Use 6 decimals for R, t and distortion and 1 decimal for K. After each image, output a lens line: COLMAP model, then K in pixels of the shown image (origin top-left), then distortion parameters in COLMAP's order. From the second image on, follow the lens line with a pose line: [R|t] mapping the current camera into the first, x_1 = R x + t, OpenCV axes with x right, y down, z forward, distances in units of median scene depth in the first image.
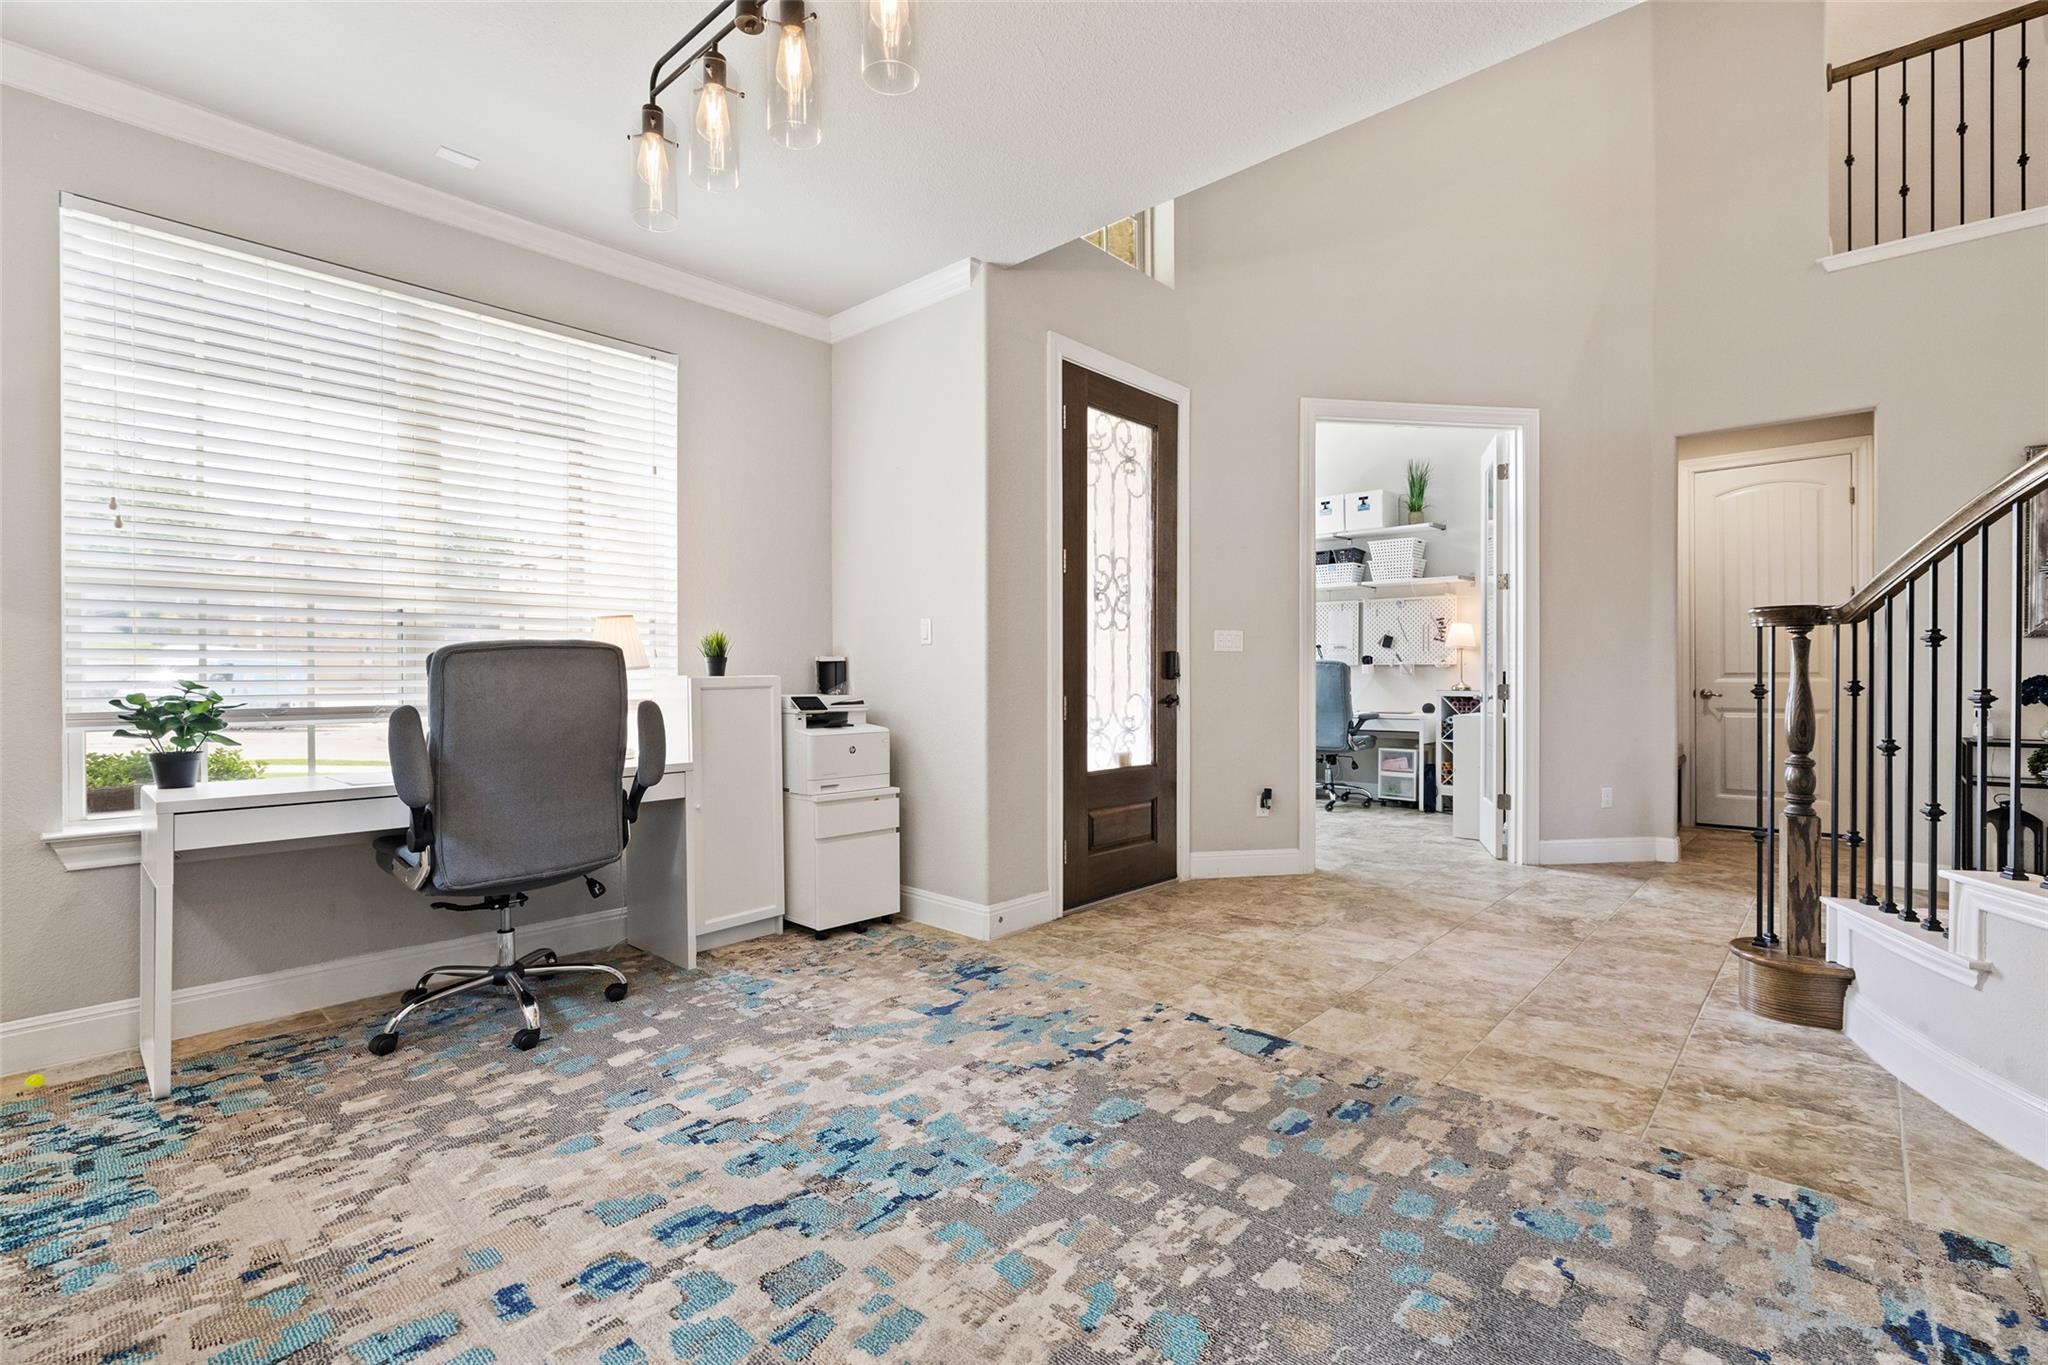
lens RADIAL K [[911.7, 0, 1025.7], [0, 911.7, 681.1], [0, 0, 1]] dist [-0.003056, -0.000142]
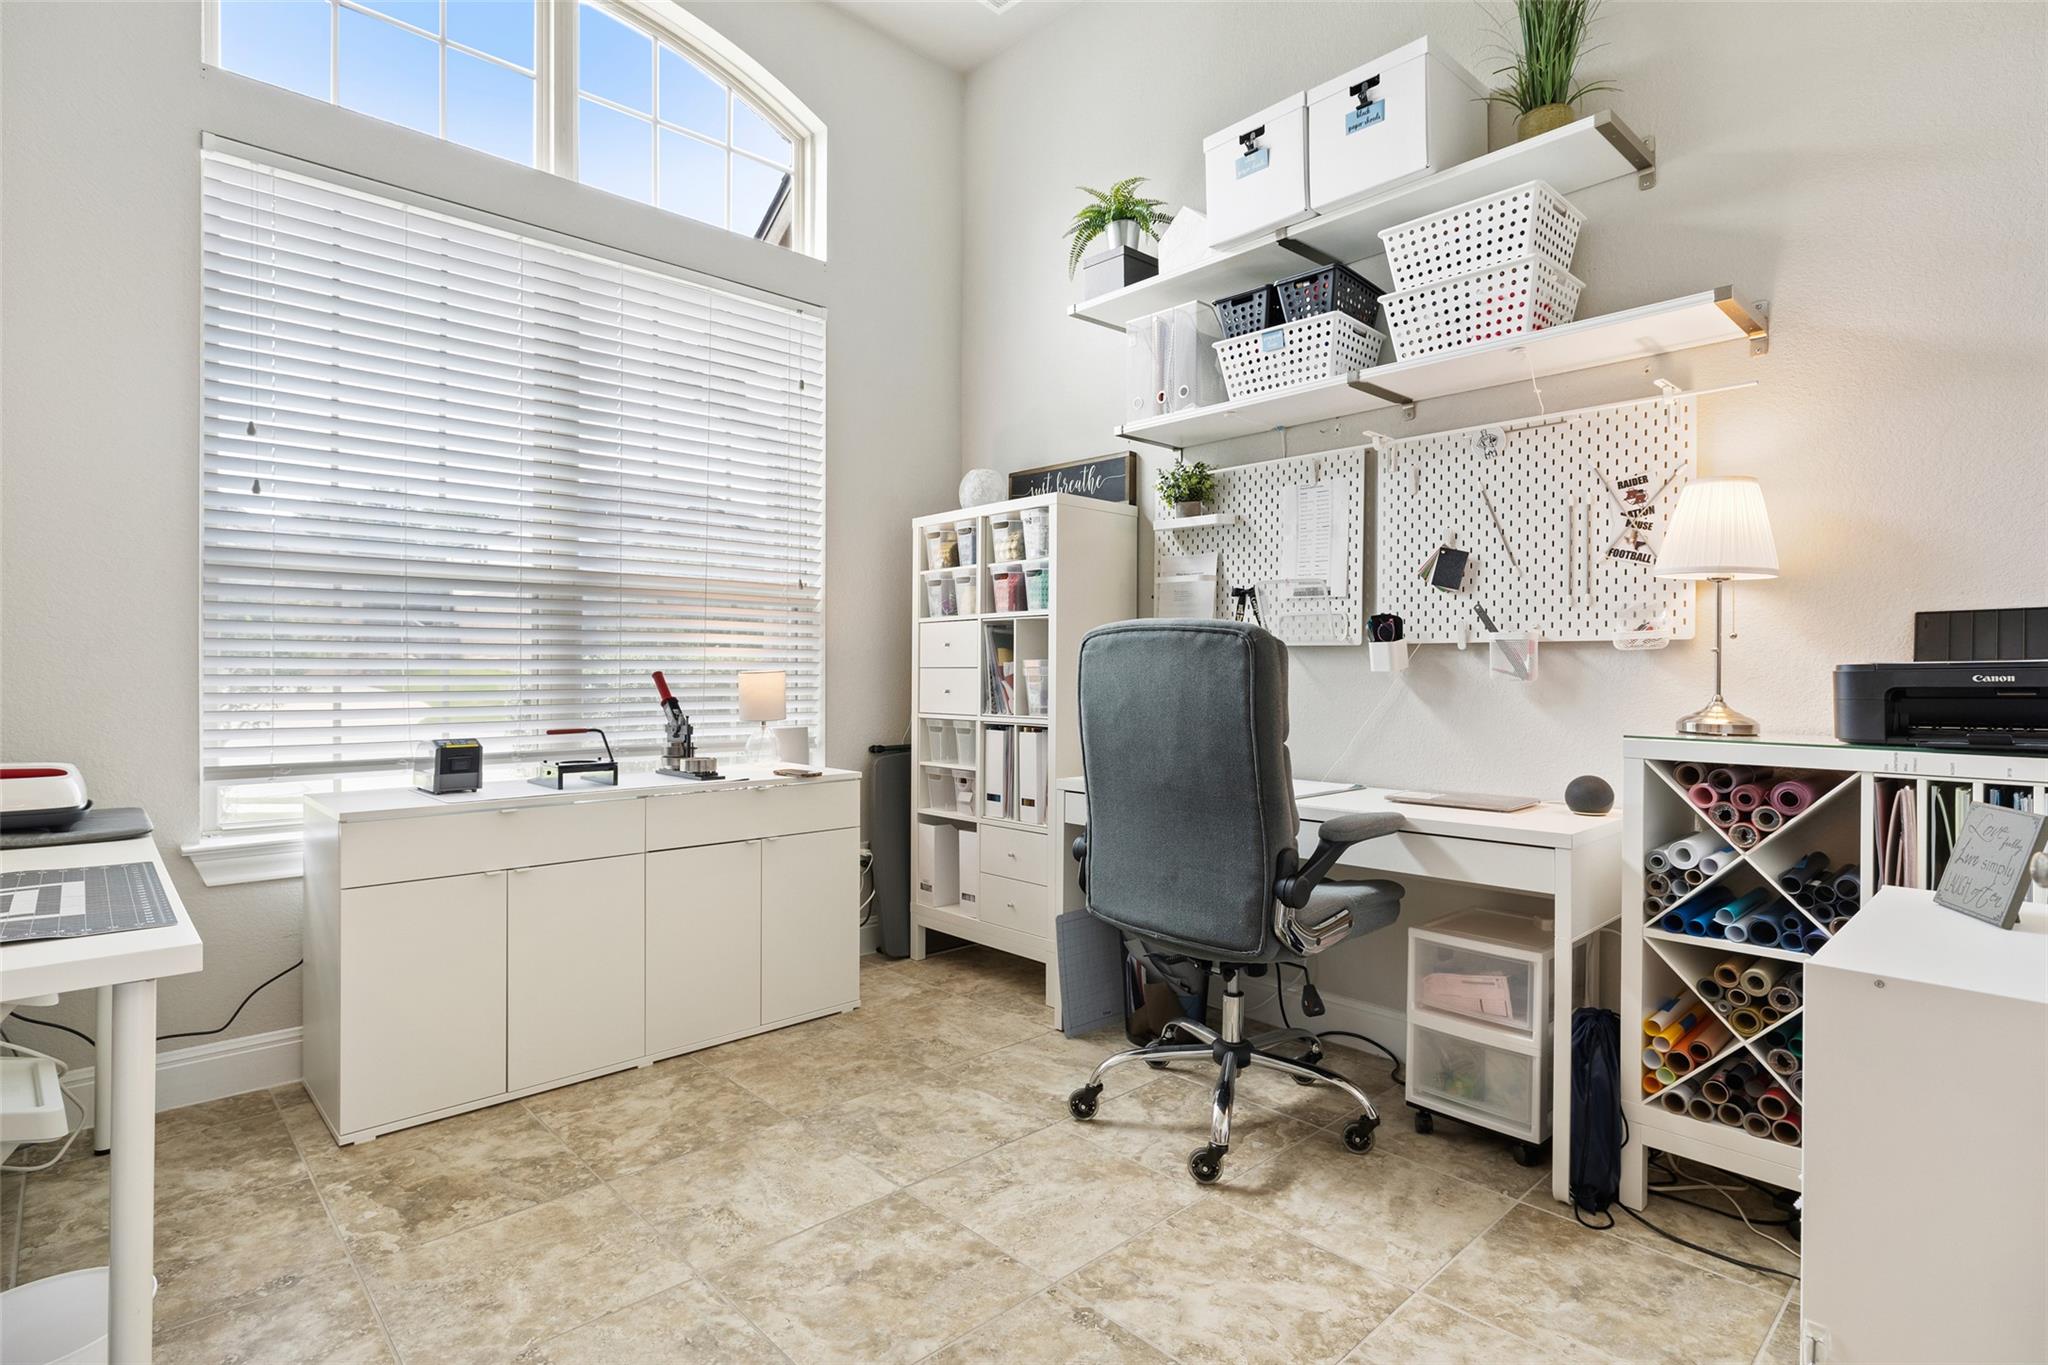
lens RADIAL K [[1008.9, 0, 1022.3], [0, 1008.9, 667.6], [0, 0, 1]] dist [-0.001132, -0.000363]
pose [[0.996687, 0.006205, -0.081101, 0.291987], [-0.006554, 0.999970, -0.004035, -0.007157], [0.081074, 0.004553, 0.996698, 0.673781]]
